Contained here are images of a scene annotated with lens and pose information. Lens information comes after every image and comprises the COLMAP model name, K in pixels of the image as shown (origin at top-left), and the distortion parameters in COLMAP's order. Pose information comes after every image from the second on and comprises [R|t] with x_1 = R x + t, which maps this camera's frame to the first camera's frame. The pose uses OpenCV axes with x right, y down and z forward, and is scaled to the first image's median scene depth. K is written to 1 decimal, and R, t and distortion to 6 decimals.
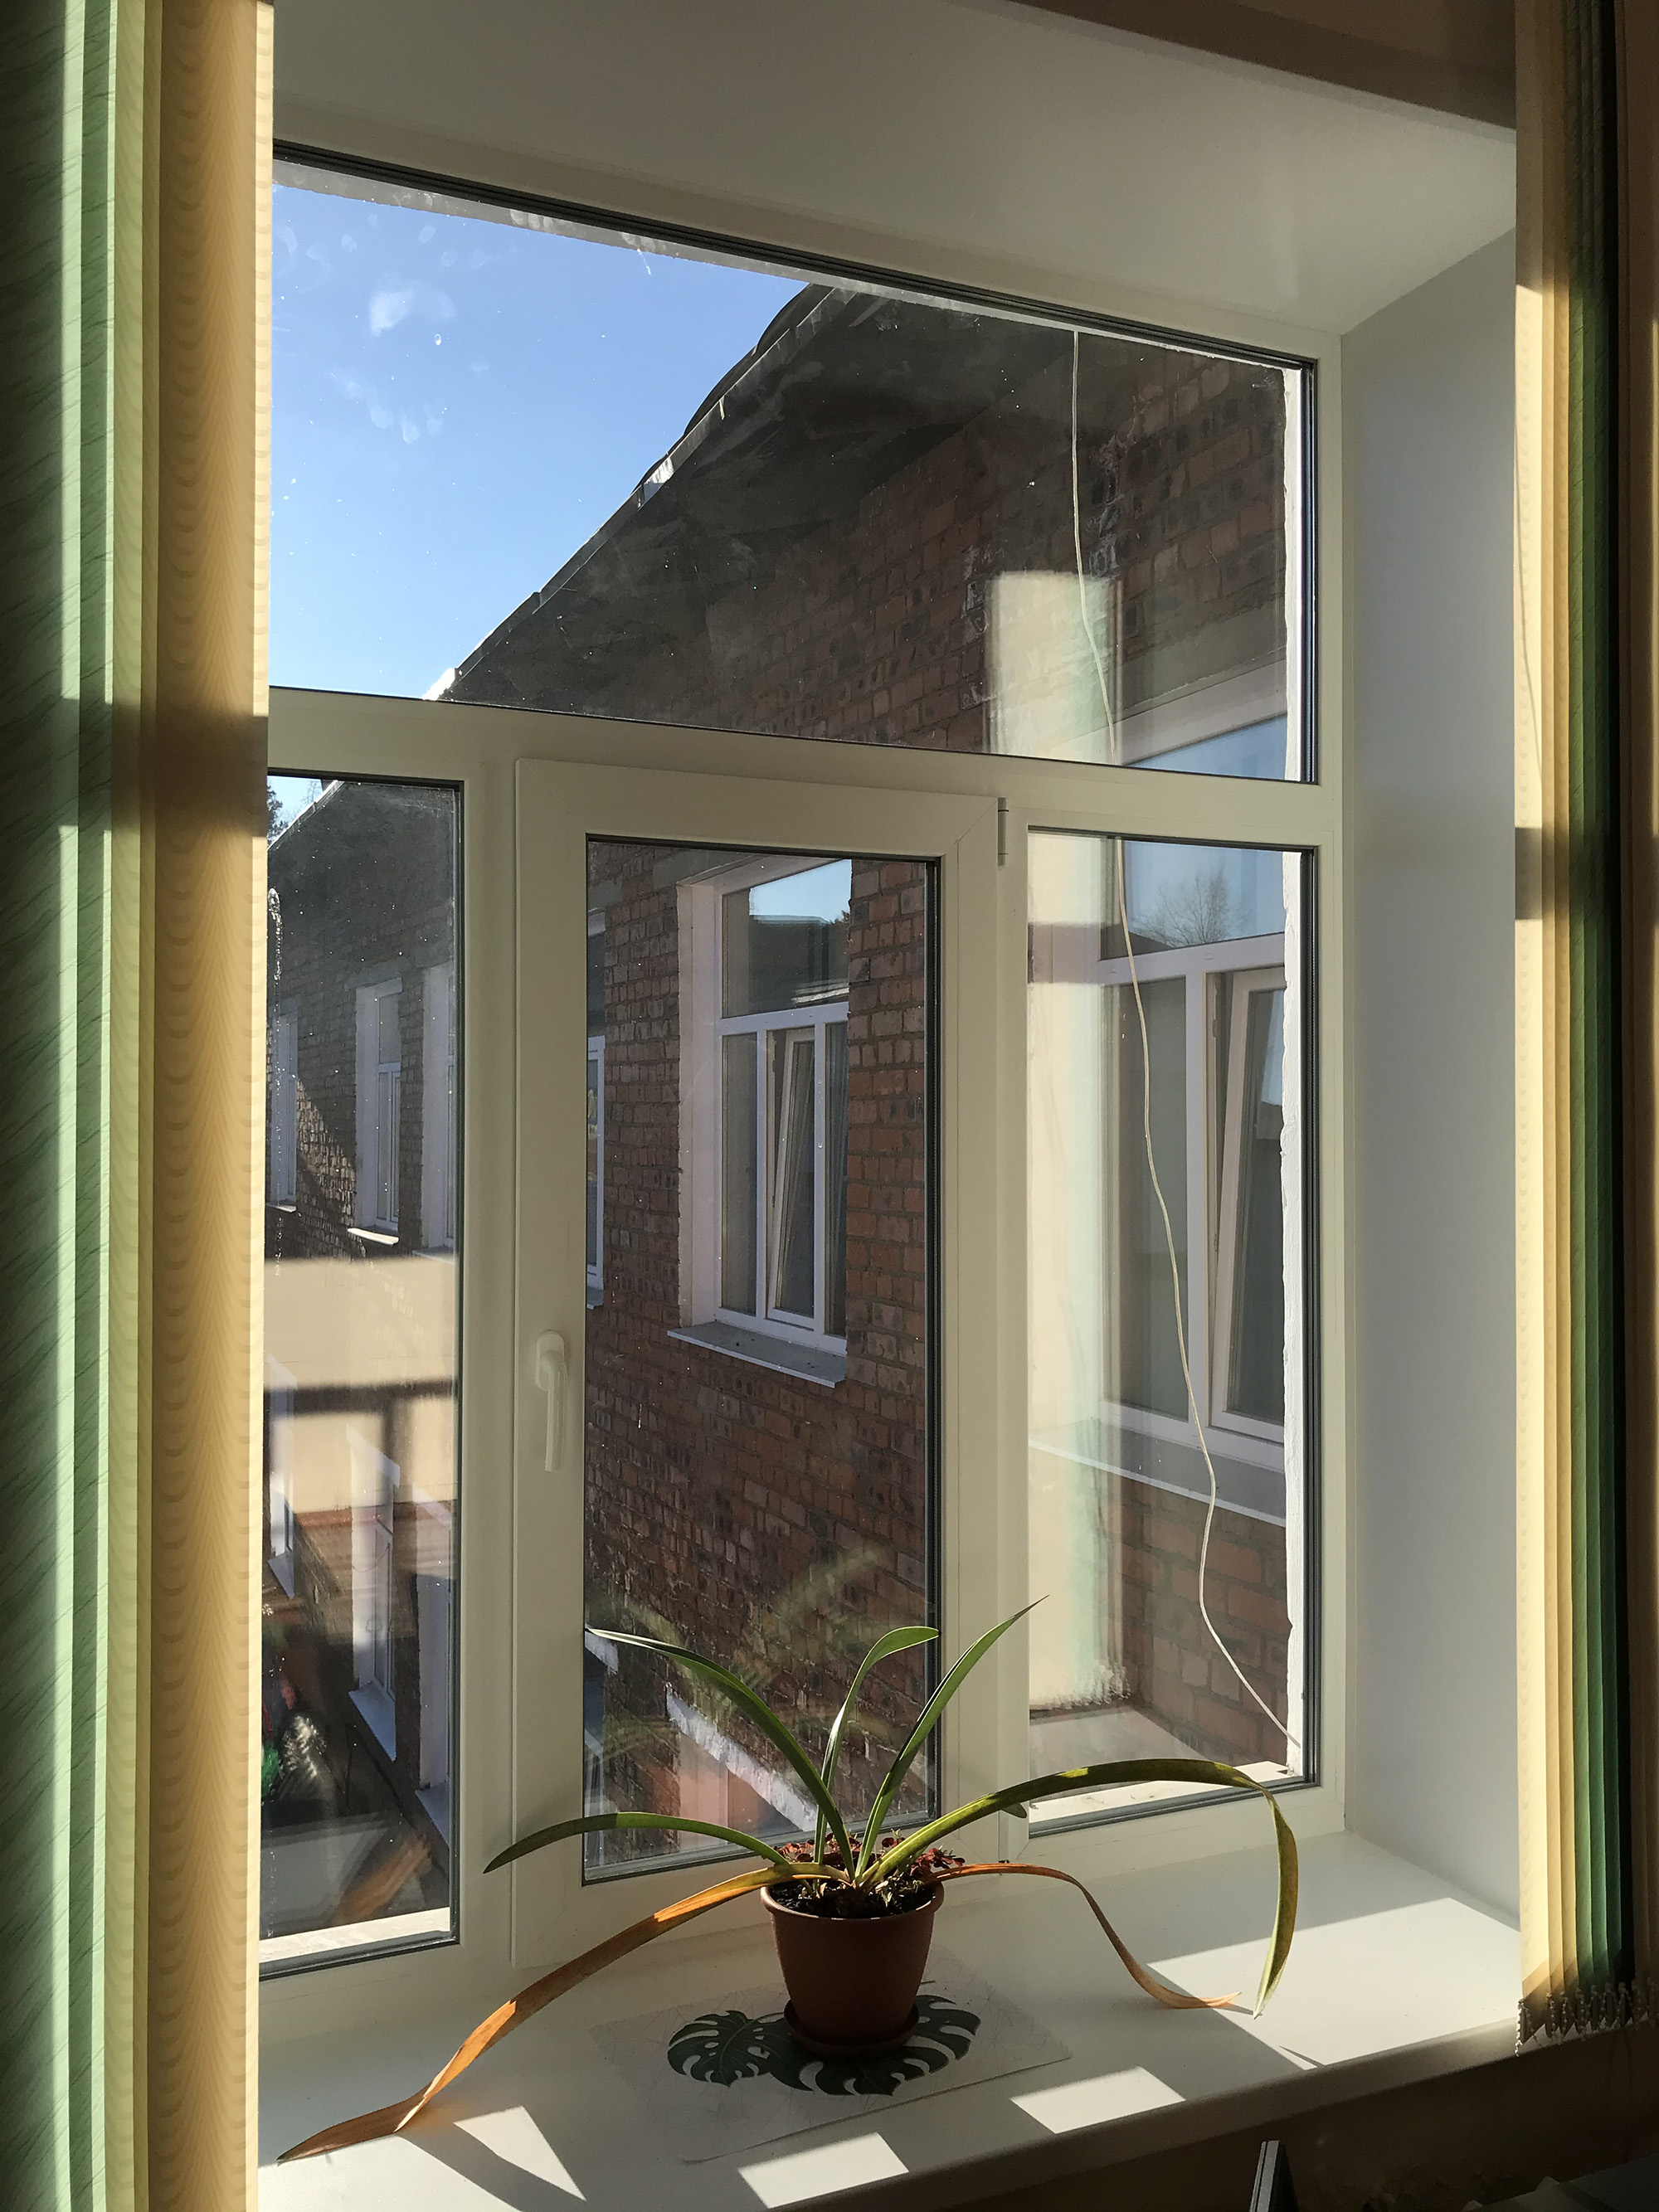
lens RADIAL K [[1895.1, 0, 829.1], [0, 1895.1, 1089.0], [0, 0, 1]] dist [0.014105, 0.010239]
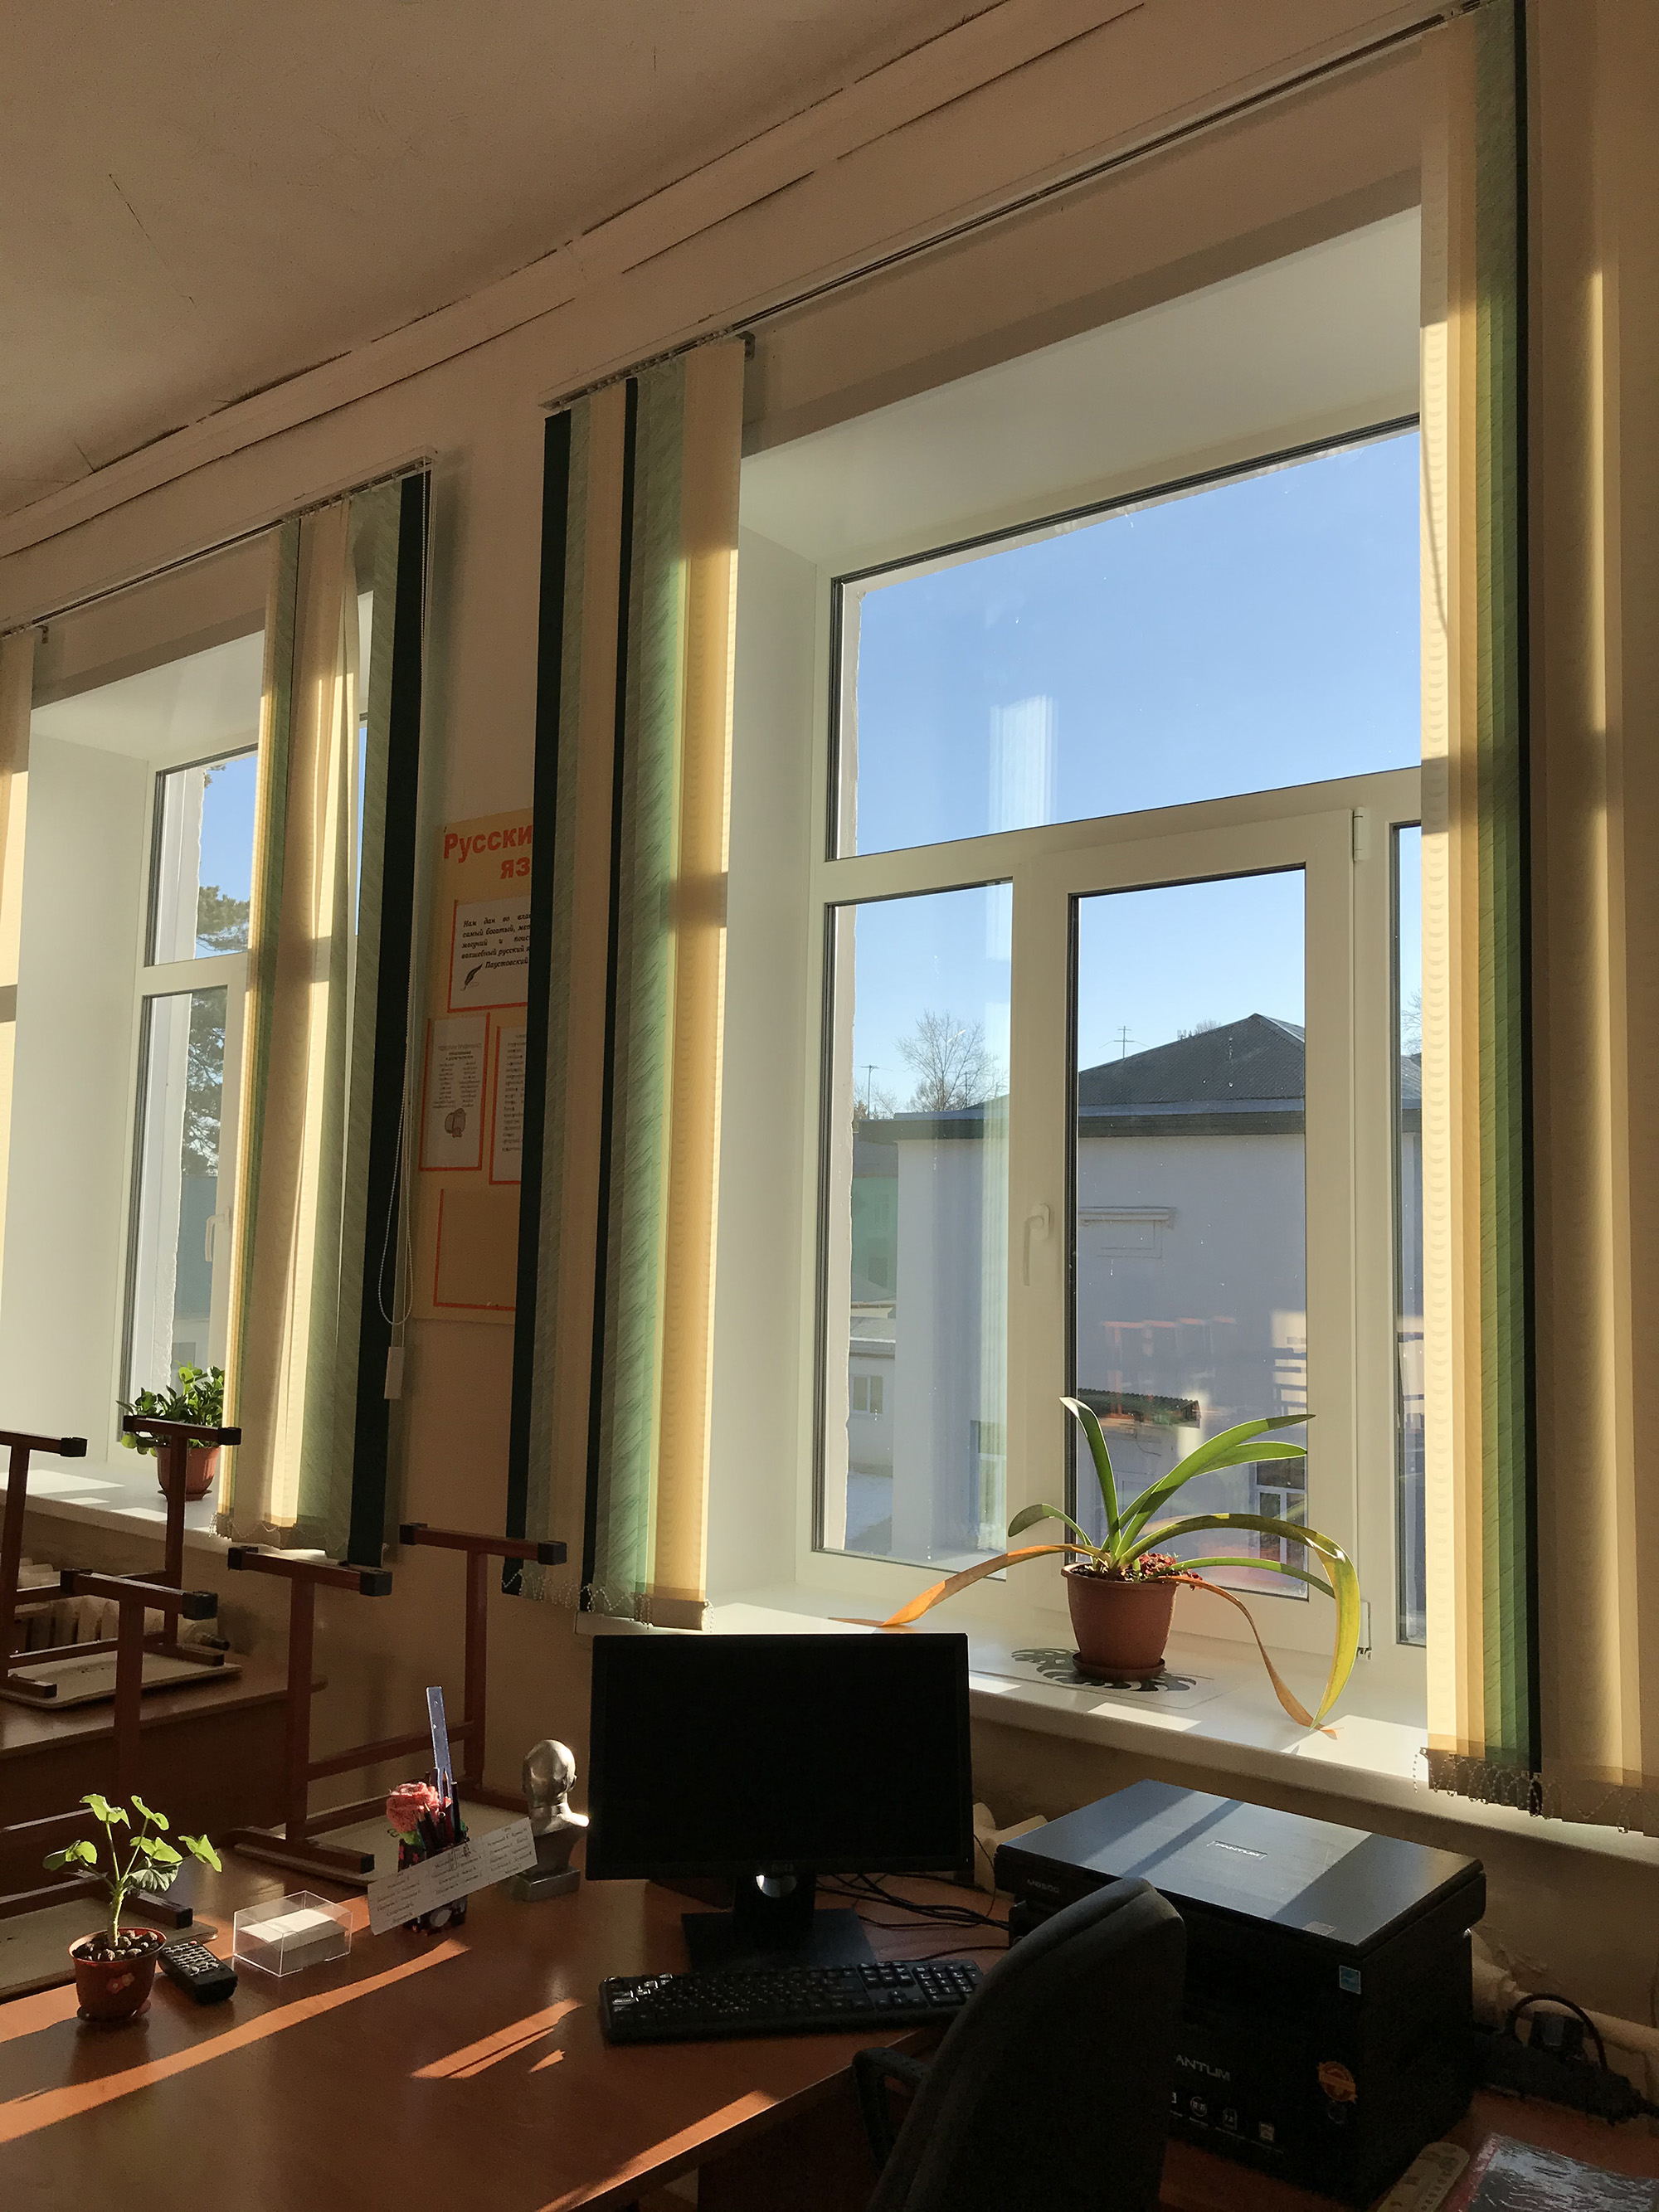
lens RADIAL K [[1895.1, 0, 829.1], [0, 1895.1, 1089.0], [0, 0, 1]] dist [0.014105, 0.010239]
pose [[0.420813, -0.072109, -0.904277, 1.270301], [-0.007784, 0.996512, -0.083086, 0.171679], [0.907114, 0.042002, 0.418784, 0.162236]]
